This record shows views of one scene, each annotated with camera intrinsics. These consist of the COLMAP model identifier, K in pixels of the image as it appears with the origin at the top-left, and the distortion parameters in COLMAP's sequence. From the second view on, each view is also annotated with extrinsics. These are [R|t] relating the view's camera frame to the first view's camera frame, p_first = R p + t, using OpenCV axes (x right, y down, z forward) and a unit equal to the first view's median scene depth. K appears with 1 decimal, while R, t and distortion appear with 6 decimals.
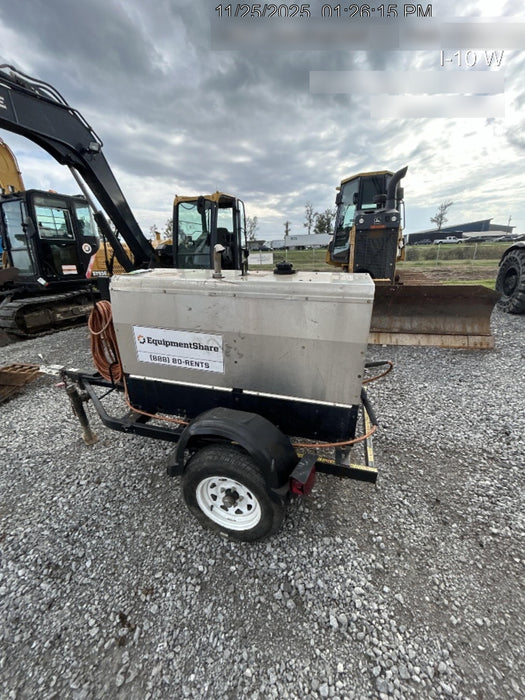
lens RADIAL K [[282.2, 0, 263.8], [0, 282.2, 349.3], [0, 0, 1]] dist [0.000447, -0.000058]
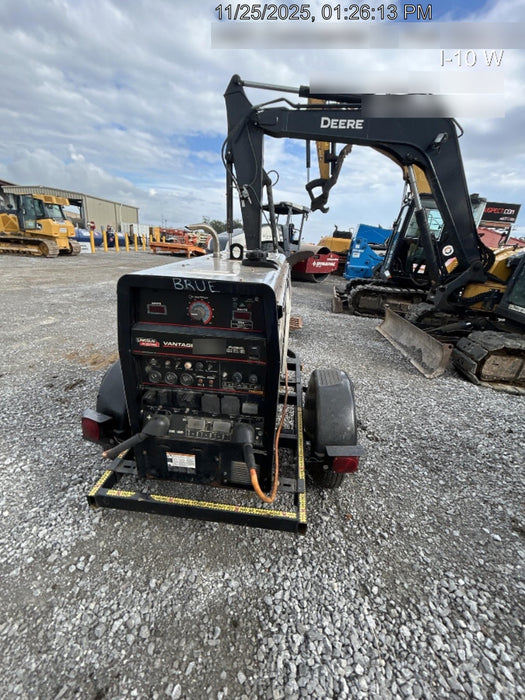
lens RADIAL K [[282.2, 0, 262.7], [0, 282.2, 348.9], [0, 0, 1]] dist [0.000447, -0.000058]
pose [[0.172450, 0.390939, -0.904117, 0.515269], [-0.415174, 0.861202, 0.293193, -0.184545], [0.893248, 0.324805, 0.310822, 0.513845]]
